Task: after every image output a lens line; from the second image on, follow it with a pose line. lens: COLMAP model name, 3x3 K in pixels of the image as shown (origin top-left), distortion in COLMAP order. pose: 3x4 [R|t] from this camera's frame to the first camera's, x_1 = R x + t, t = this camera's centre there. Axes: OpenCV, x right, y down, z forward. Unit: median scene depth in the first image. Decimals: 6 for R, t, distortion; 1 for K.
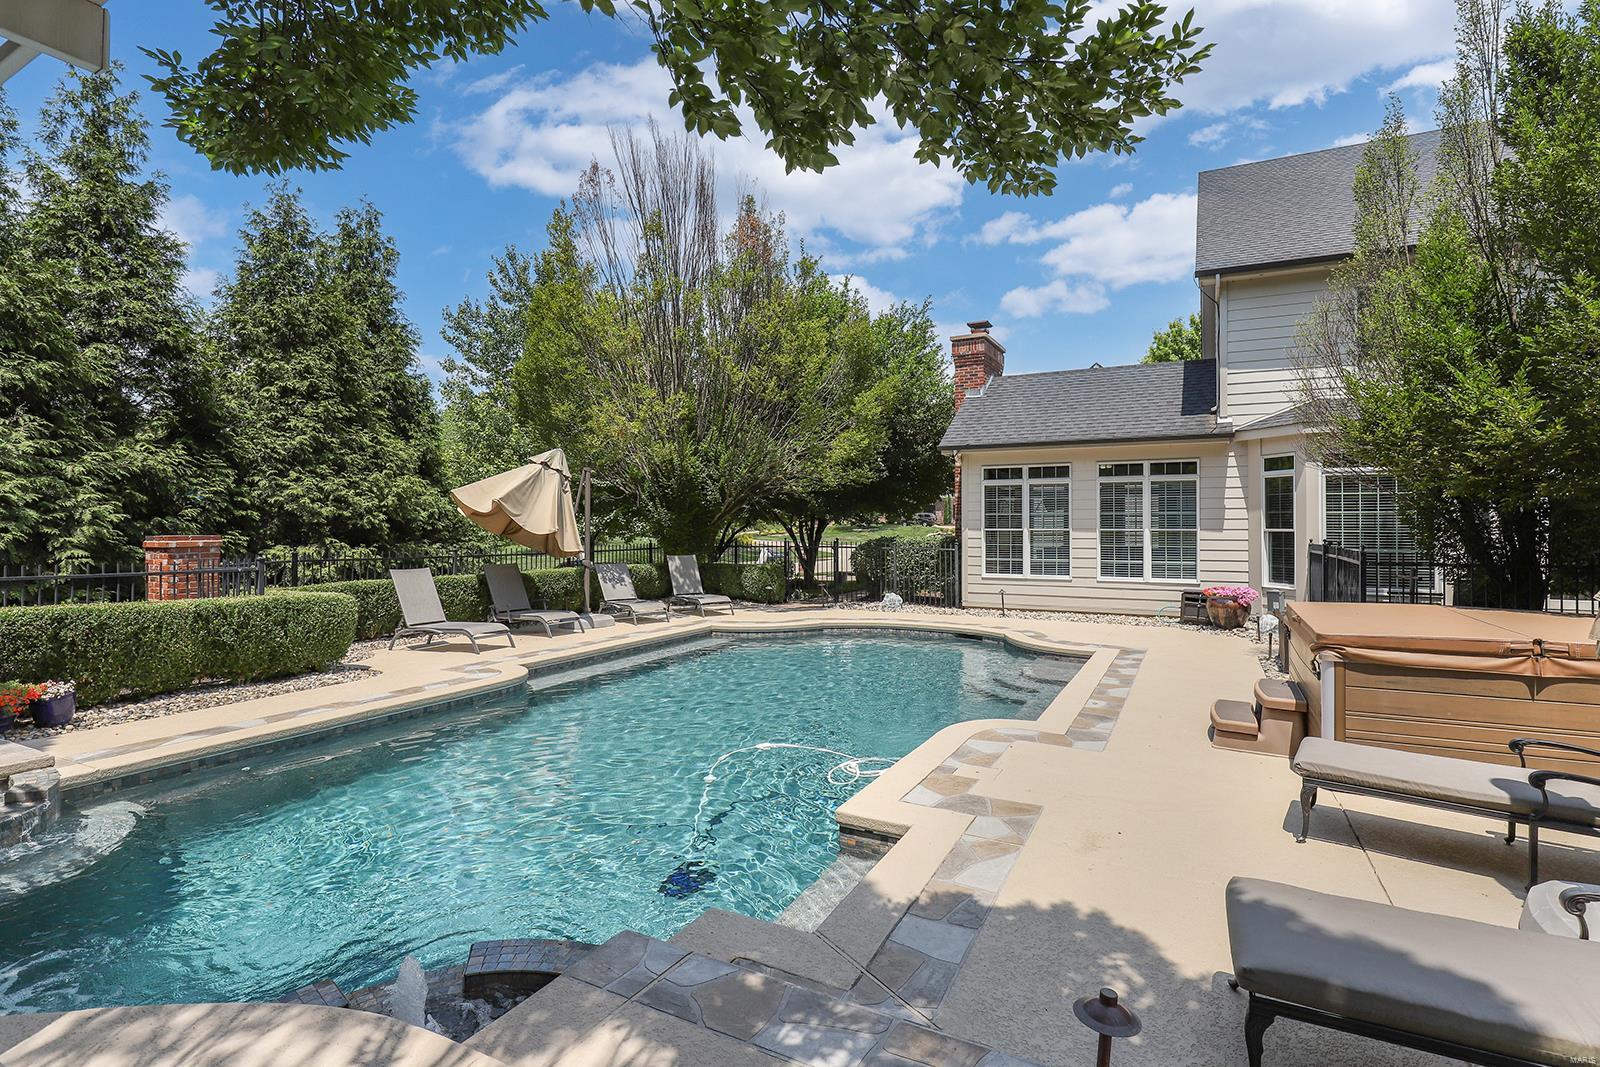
lens RADIAL K [[761.8, 0, 799.0], [0, 761.8, 506.7], [0, 0, 1]] dist [0.001711, 0.000085]
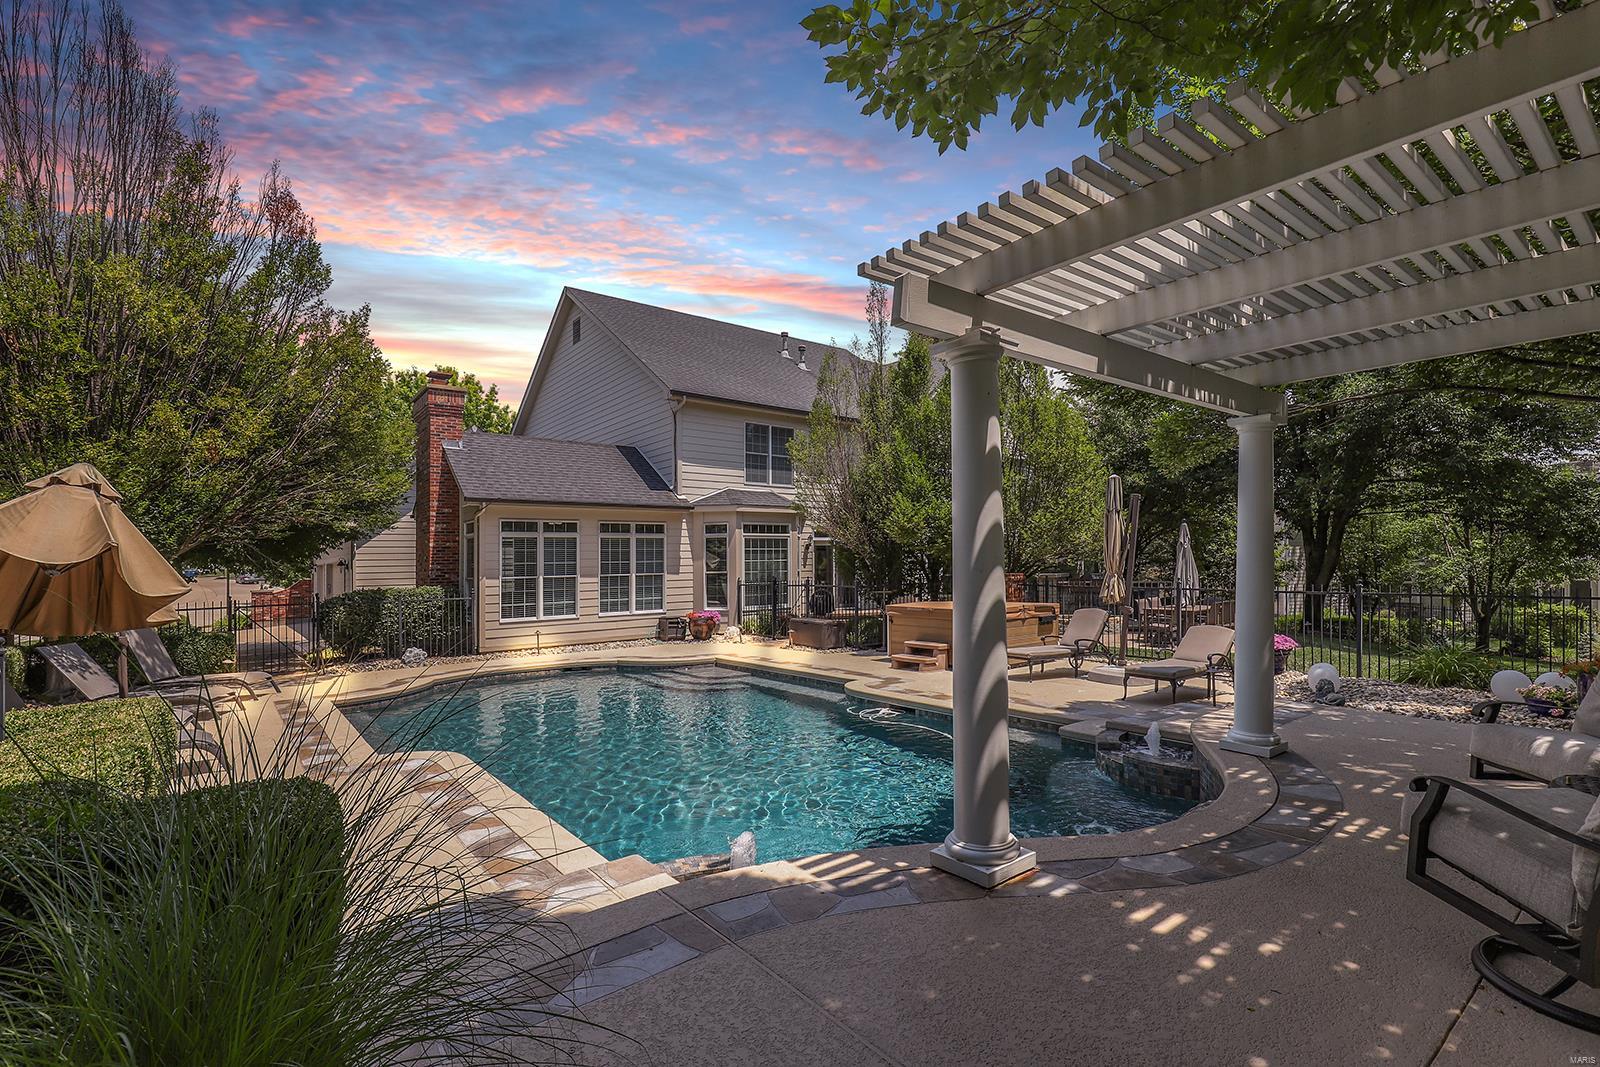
lens RADIAL K [[736.8, 0, 800.0], [0, 736.8, 533.5], [0, 0, 1]] dist [0.000908, 0.000053]
pose [[0.405518, 0.034954, 0.913418, -0.596134], [-0.001235, 0.999289, -0.037691, 0.007529], [-0.914086, 0.014156, 0.405273, 0.223305]]
